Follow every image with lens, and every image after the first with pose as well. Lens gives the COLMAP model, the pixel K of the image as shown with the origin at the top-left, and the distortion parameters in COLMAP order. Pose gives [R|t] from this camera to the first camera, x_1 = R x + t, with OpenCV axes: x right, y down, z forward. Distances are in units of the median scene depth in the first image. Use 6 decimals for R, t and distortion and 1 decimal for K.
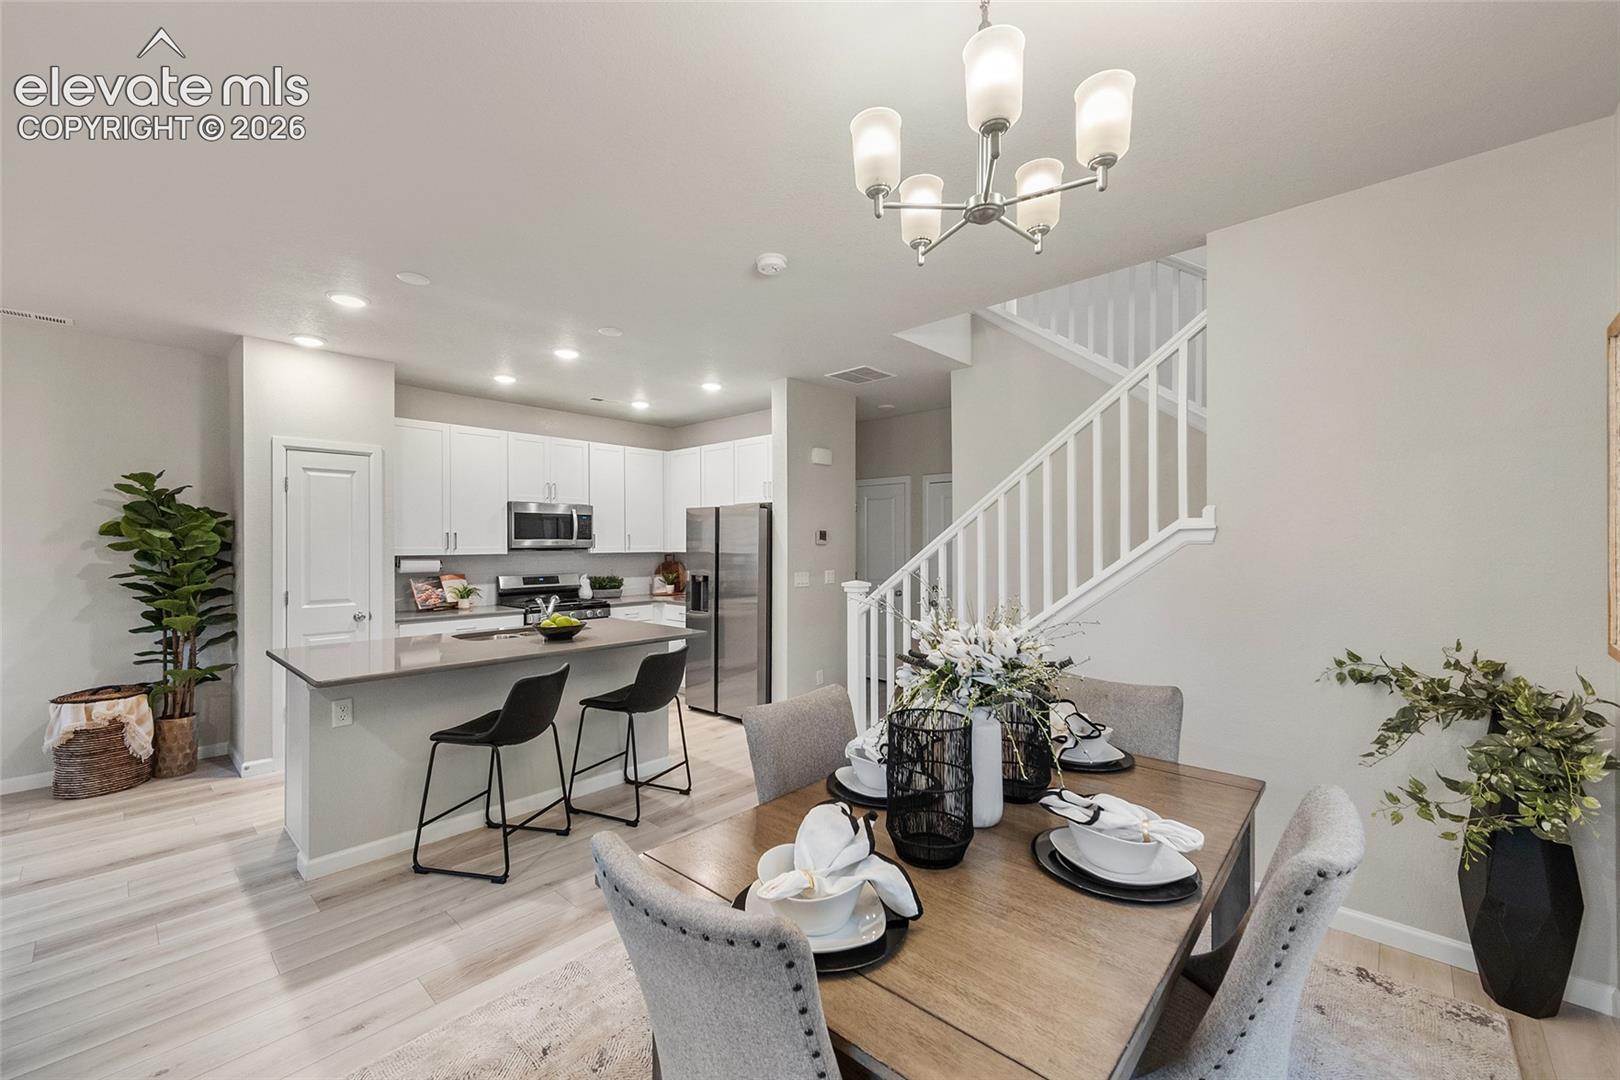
lens RADIAL K [[642.1, 0, 811.9], [0, 642.1, 543.0], [0, 0, 1]] dist [0.002984, 0.000173]
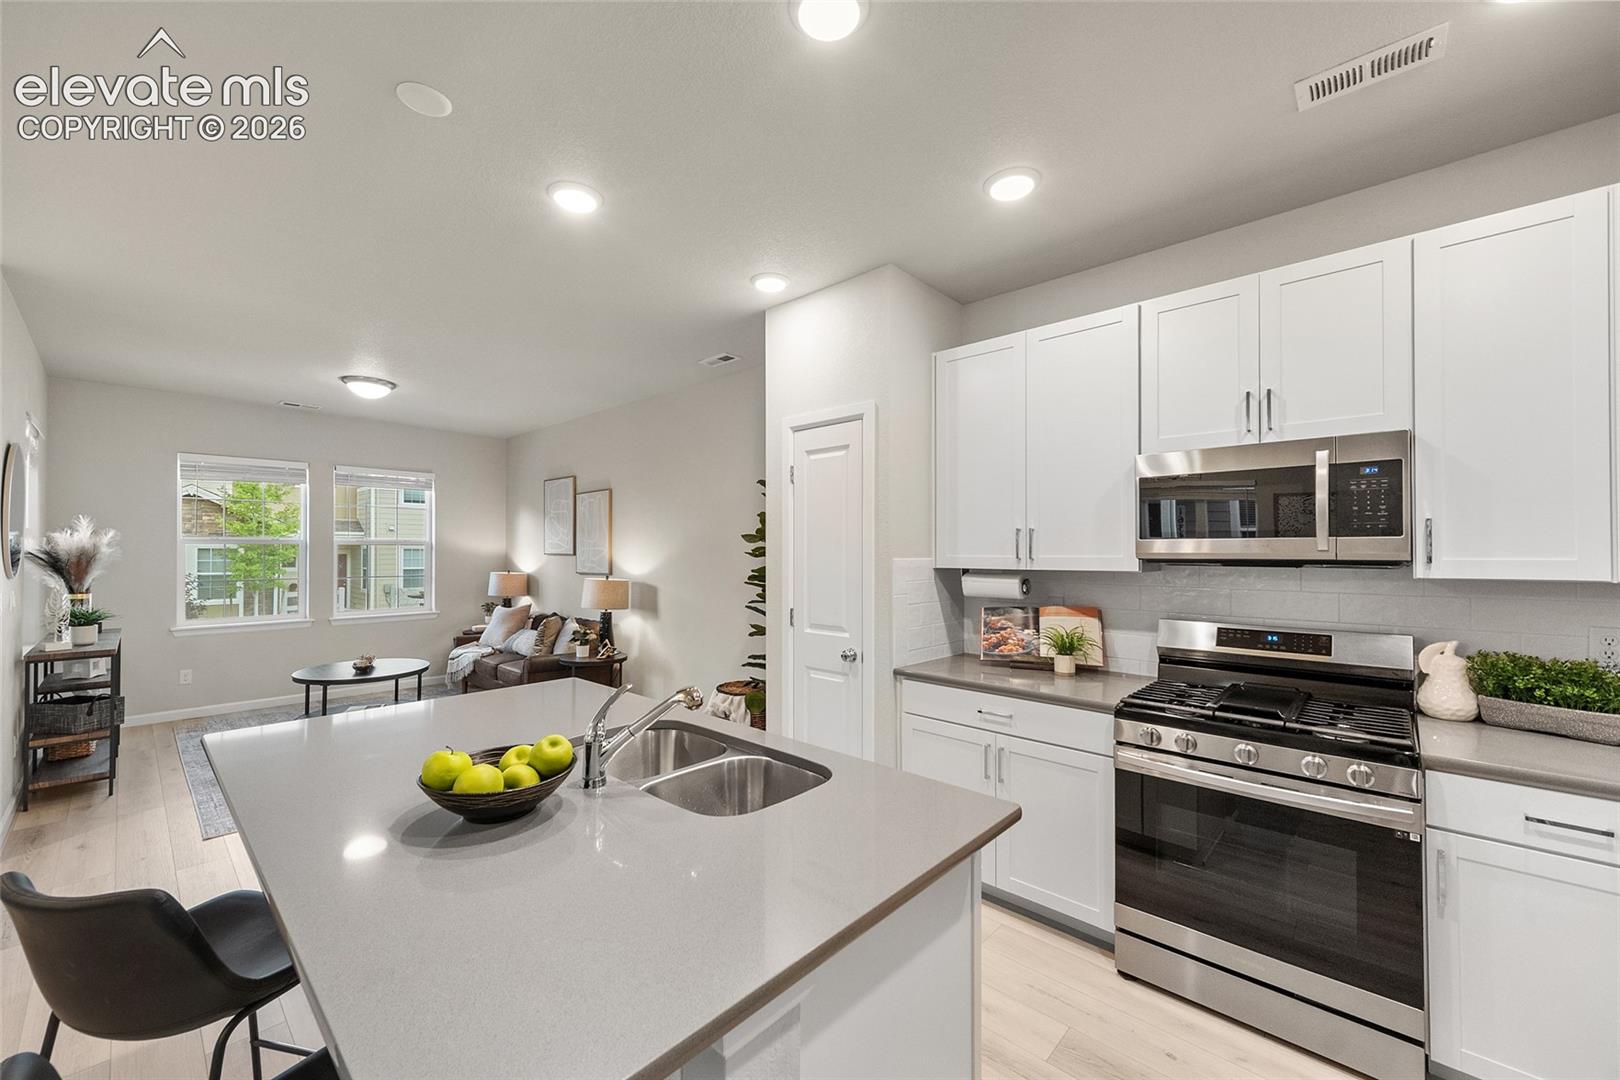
lens RADIAL K [[636.7, 0, 801.5], [0, 636.7, 548.1], [0, 0, 1]] dist [0.007849, 0.000052]
pose [[-0.025444, -0.004958, -0.999664, -0.017131], [-0.001878, 0.999986, -0.004912, 0.002968], [0.999674, 0.001752, -0.025453, 0.815179]]
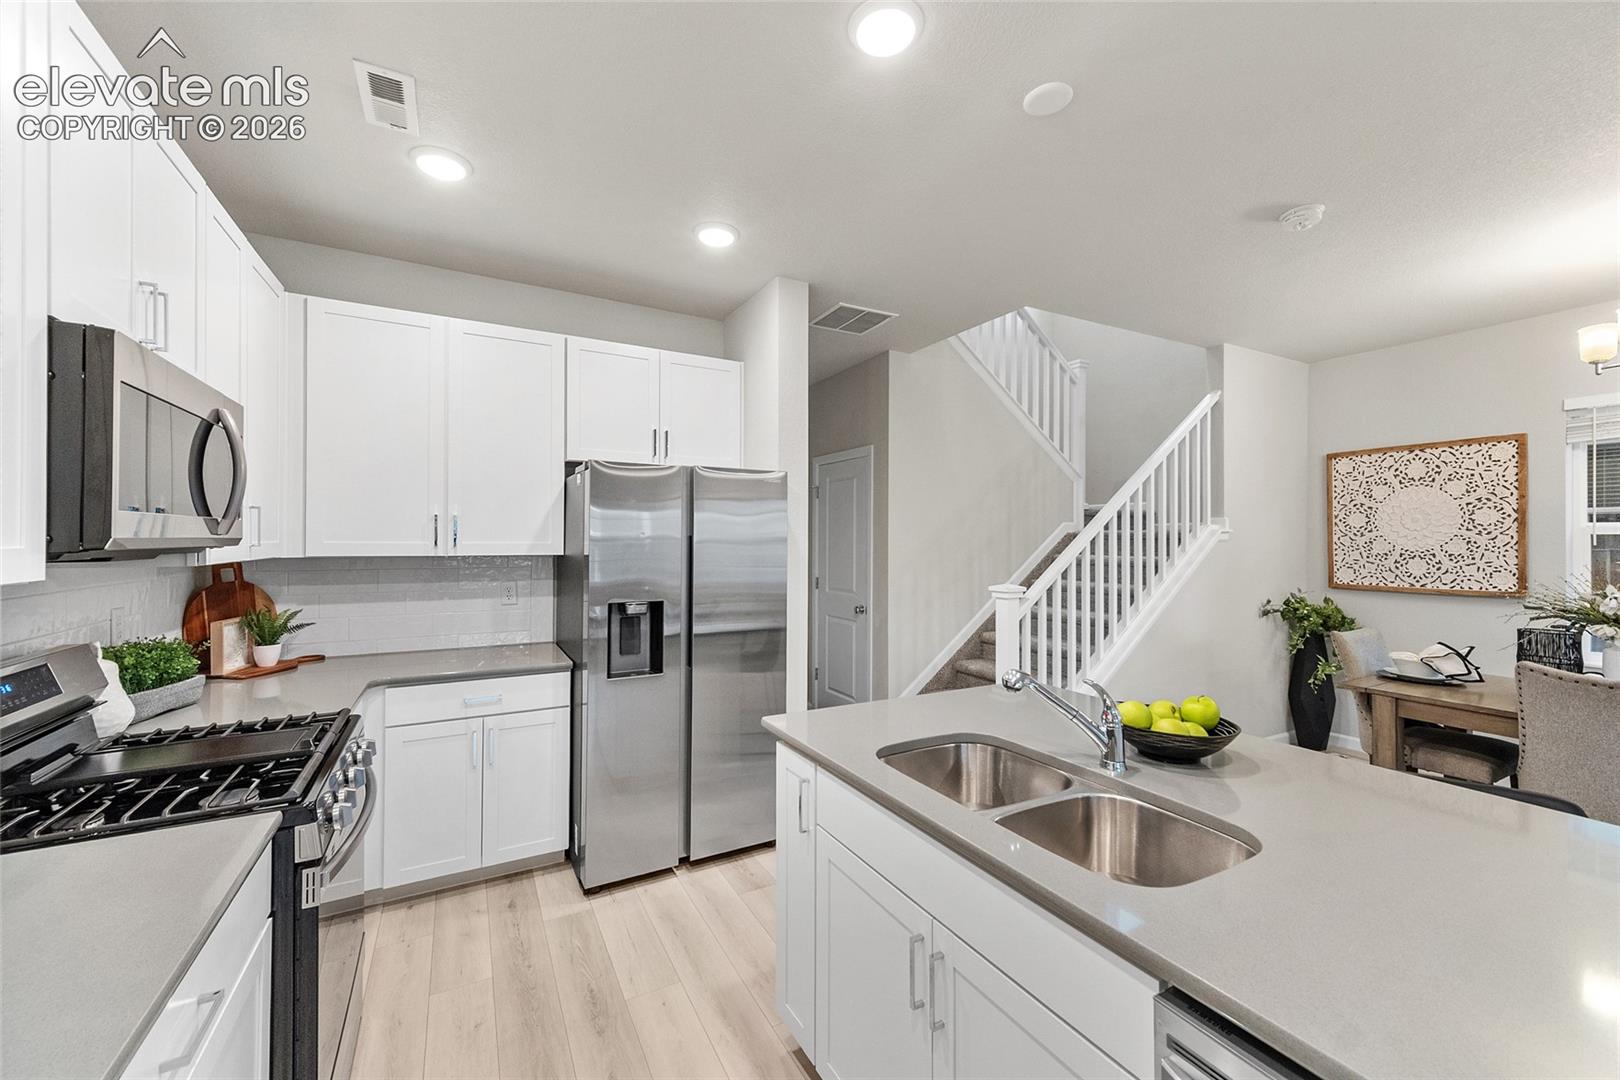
lens RADIAL K [[631.7, 0, 811.1], [0, 631.7, 536.2], [0, 0, 1]] dist [0.023319, 0.000051]
pose [[0.328846, 0.007484, 0.944354, -0.606393], [-0.000851, 0.999971, -0.007628, 0.004044], [-0.944383, 0.001705, 0.328843, 0.739507]]
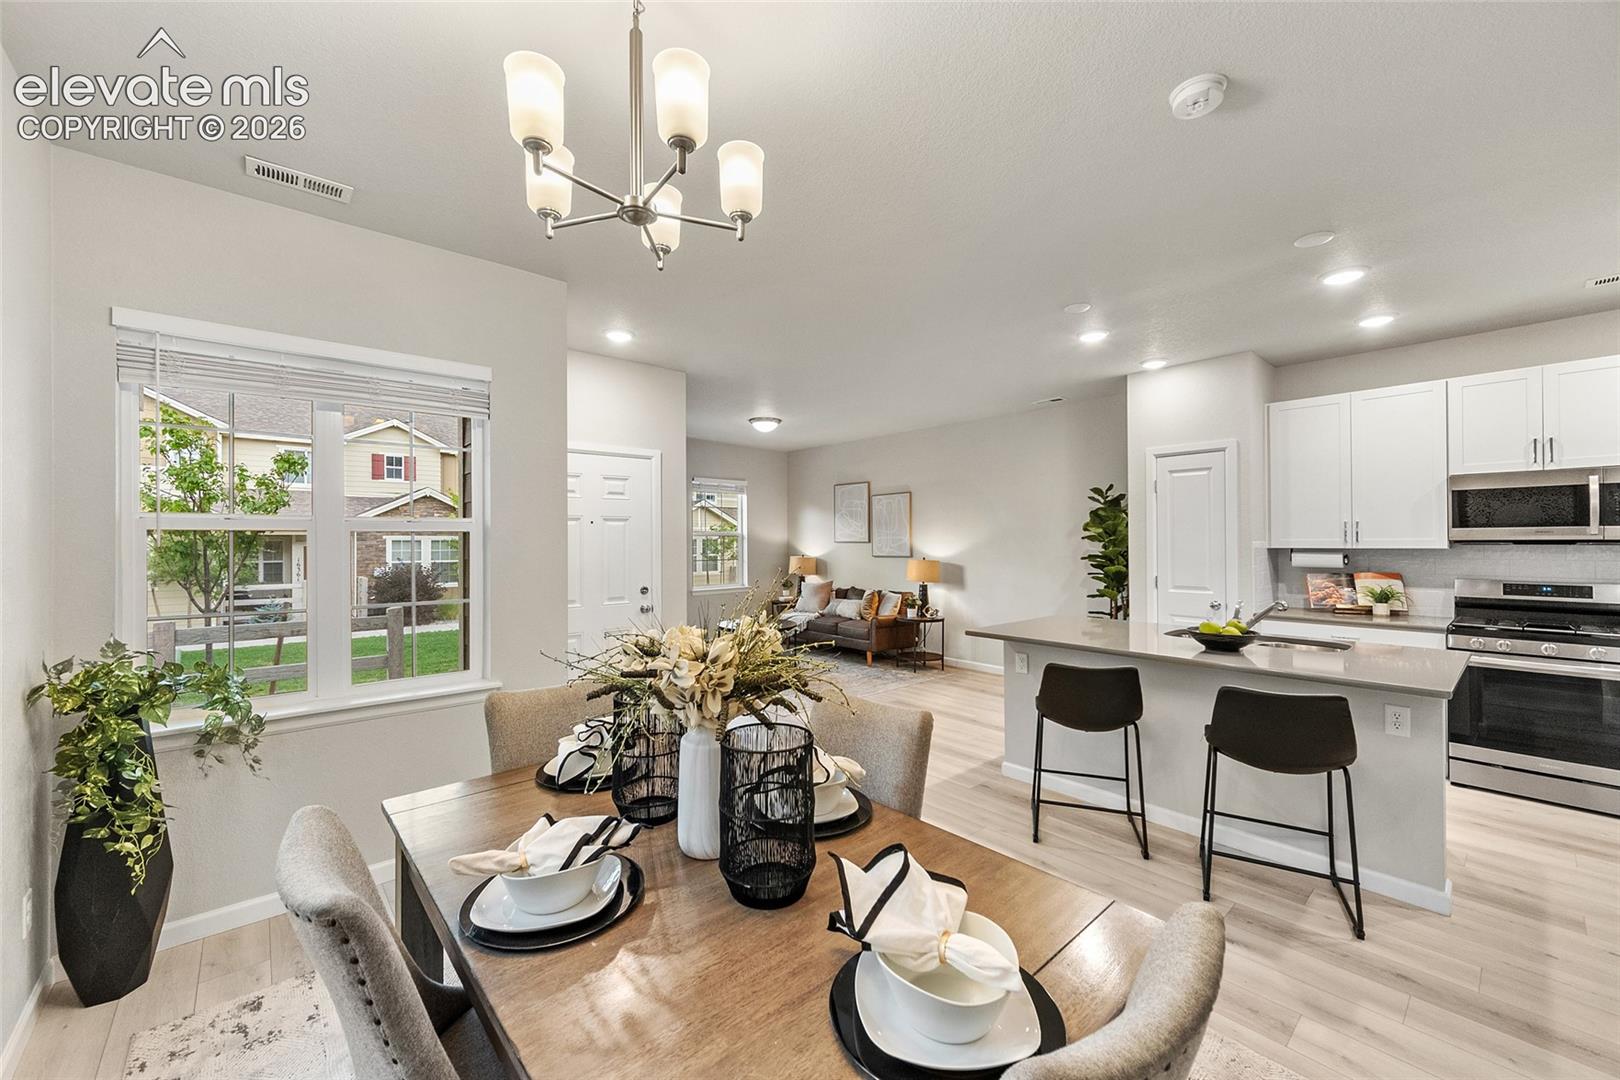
lens RADIAL K [[623.6, 0, 807.0], [0, 623.6, 532.4], [0, 0, 1]] dist [0.006606, 0.000065]
pose [[-0.108159, -0.012368, -0.994057, 0.326829], [0.004839, 0.999904, -0.012967, 0.004887], [0.994122, -0.006213, -0.108089, 0.376064]]
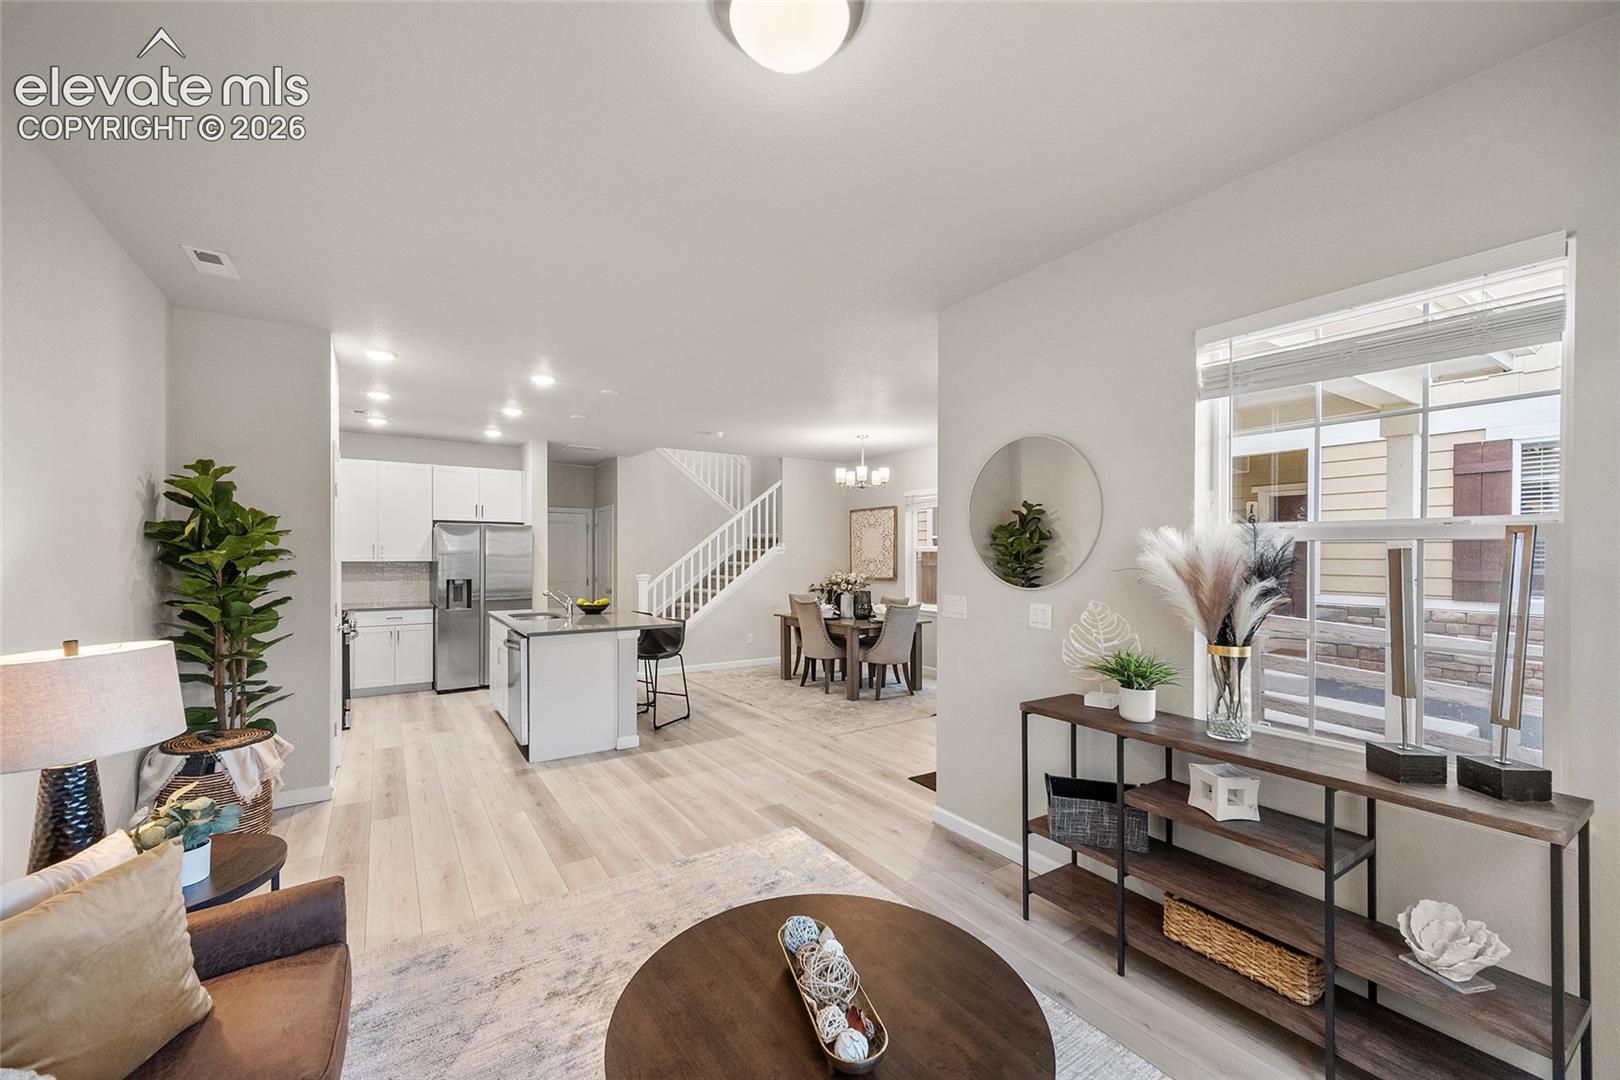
lens RADIAL K [[636.7, 0, 801.5], [0, 636.7, 548.1], [0, 0, 1]] dist [0.007849, 0.000052]
pose [[0.253090, 0.008611, 0.967404, -1.221727], [-0.000088, 0.999961, -0.008878, 0.001591], [-0.967443, 0.002162, 0.253081, 0.068892]]
